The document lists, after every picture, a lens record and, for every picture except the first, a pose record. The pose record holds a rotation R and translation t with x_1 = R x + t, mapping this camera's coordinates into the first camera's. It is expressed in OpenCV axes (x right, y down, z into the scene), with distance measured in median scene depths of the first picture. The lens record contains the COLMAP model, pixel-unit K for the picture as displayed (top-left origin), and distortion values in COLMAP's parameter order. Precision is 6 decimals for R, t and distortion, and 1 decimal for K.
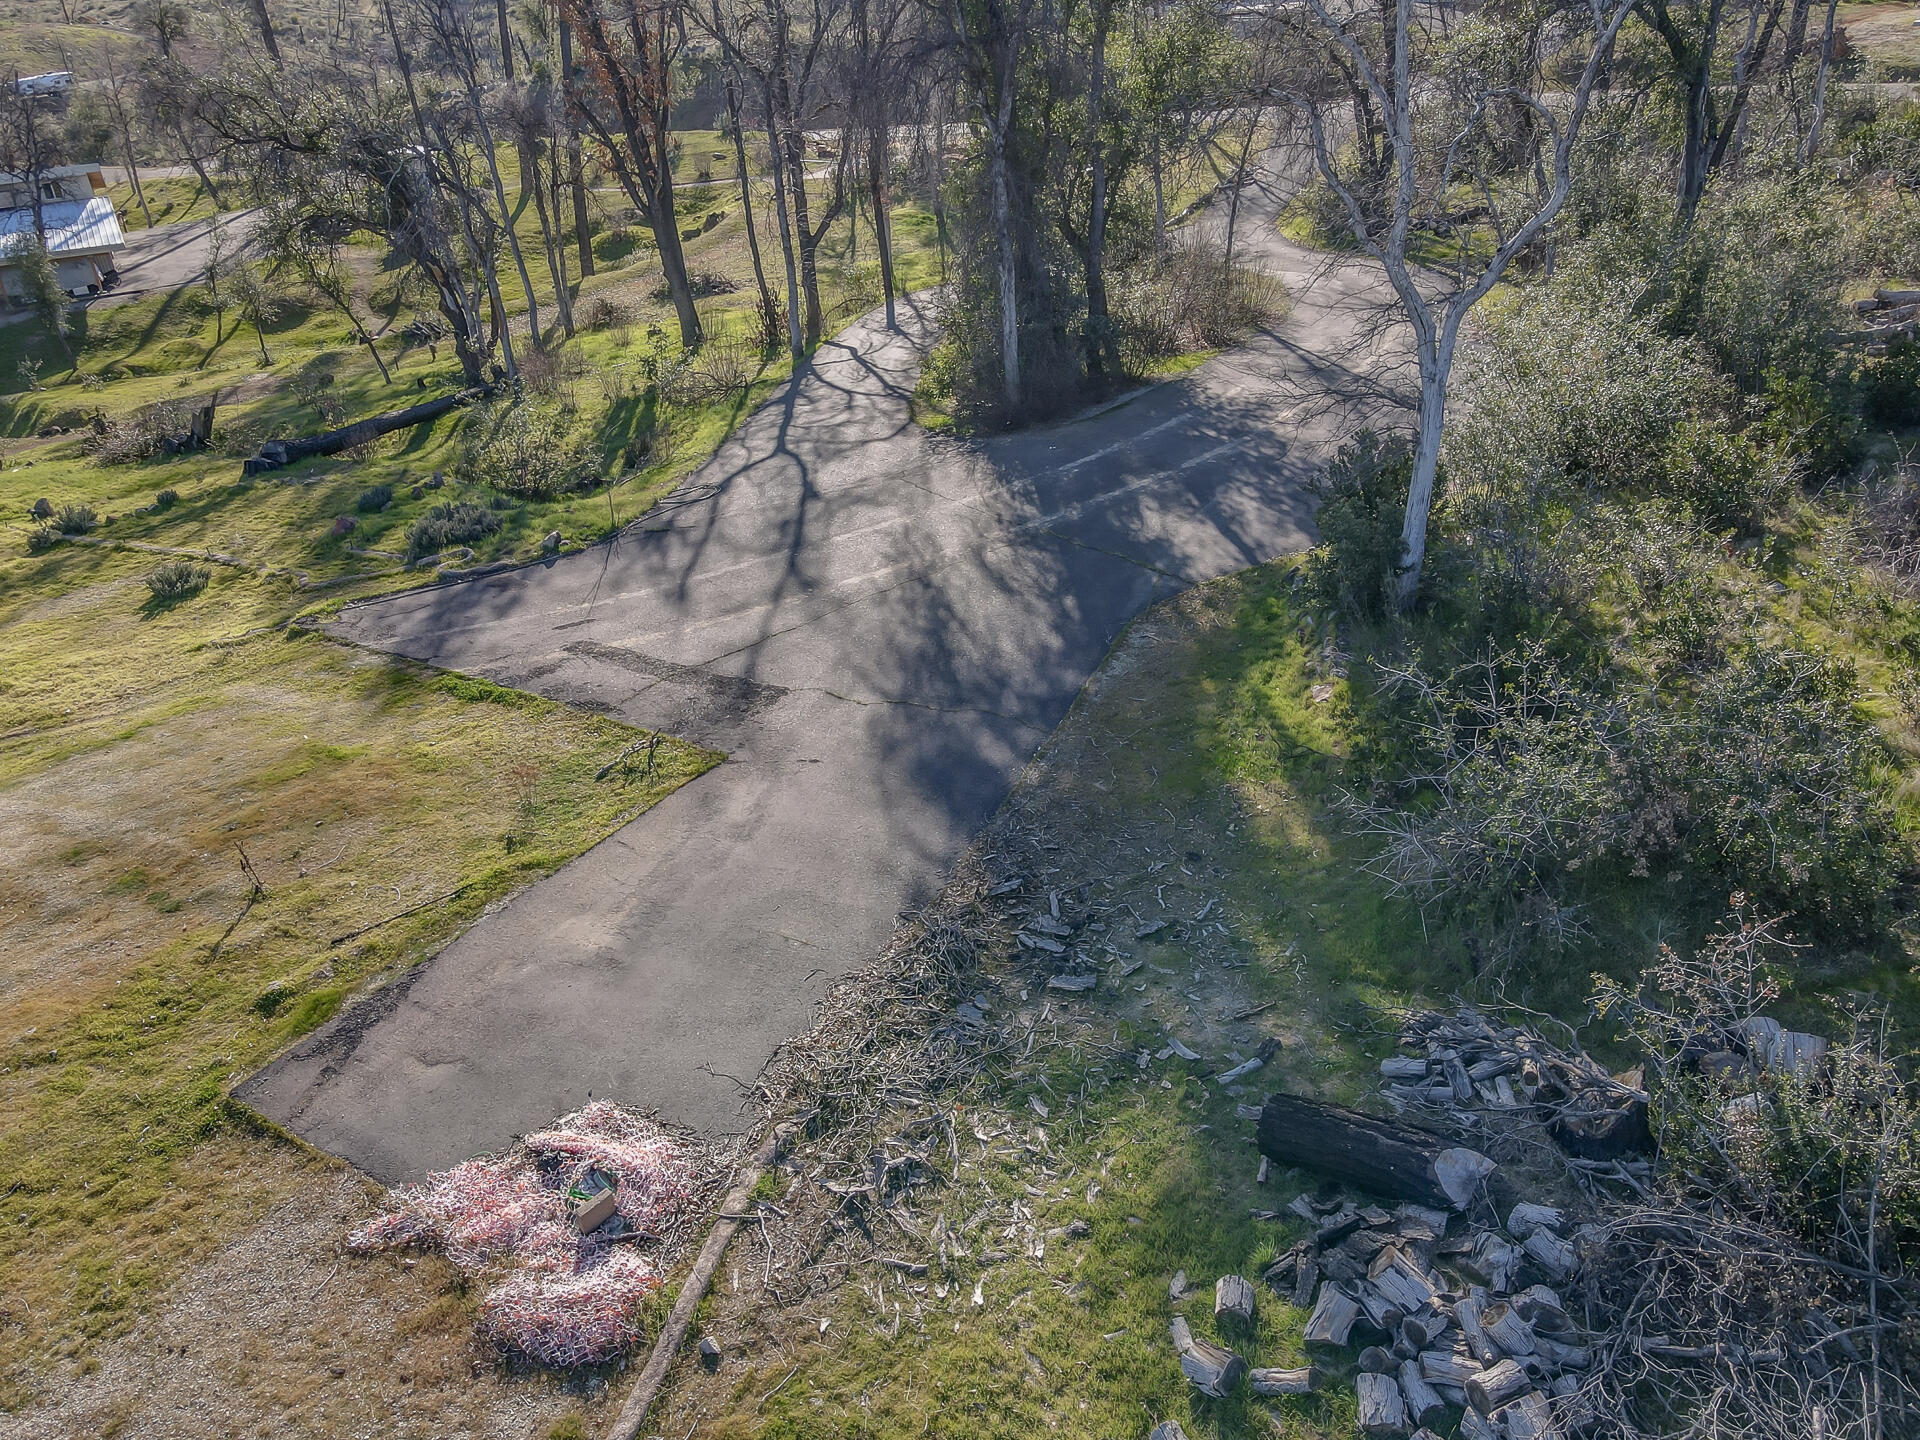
lens RADIAL K [[1410.1, 0, 961.3], [0, 1410.1, 705.1], [0, 0, 1]] dist [-0.013351, 0.045787]
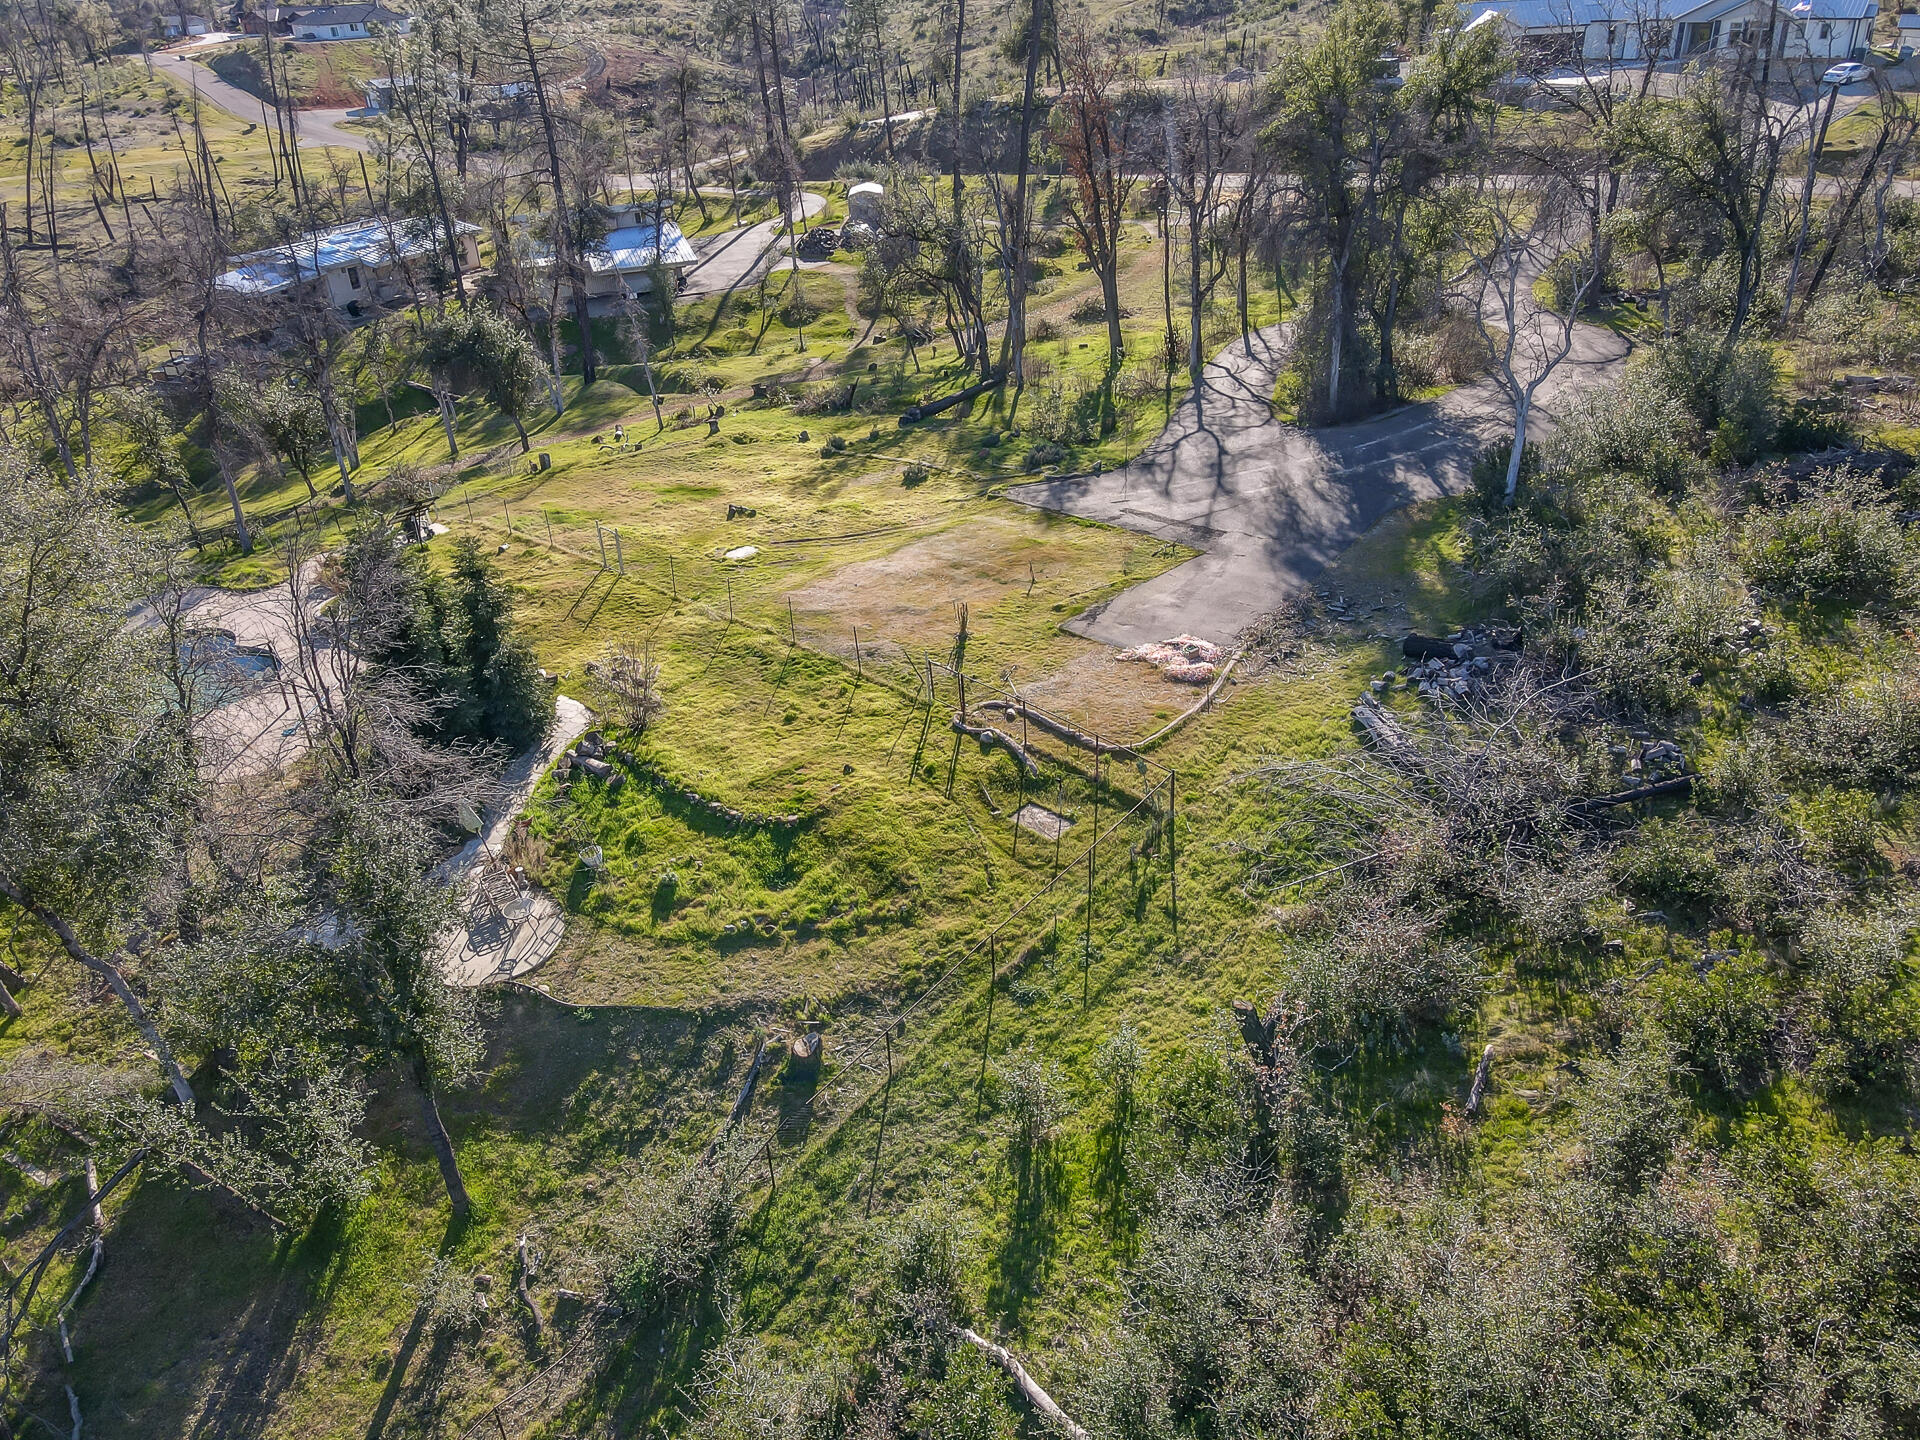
lens RADIAL K [[1399.9, 0, 960.0], [0, 1399.9, 720.0], [0, 0, 1]] dist [-0.059420, 0.153074]
pose [[0.978945, 0.098321, -0.178883, -0.083567], [-0.094261, 0.995062, 0.031074, 0.199930], [0.181055, -0.013558, 0.983380, -0.998602]]
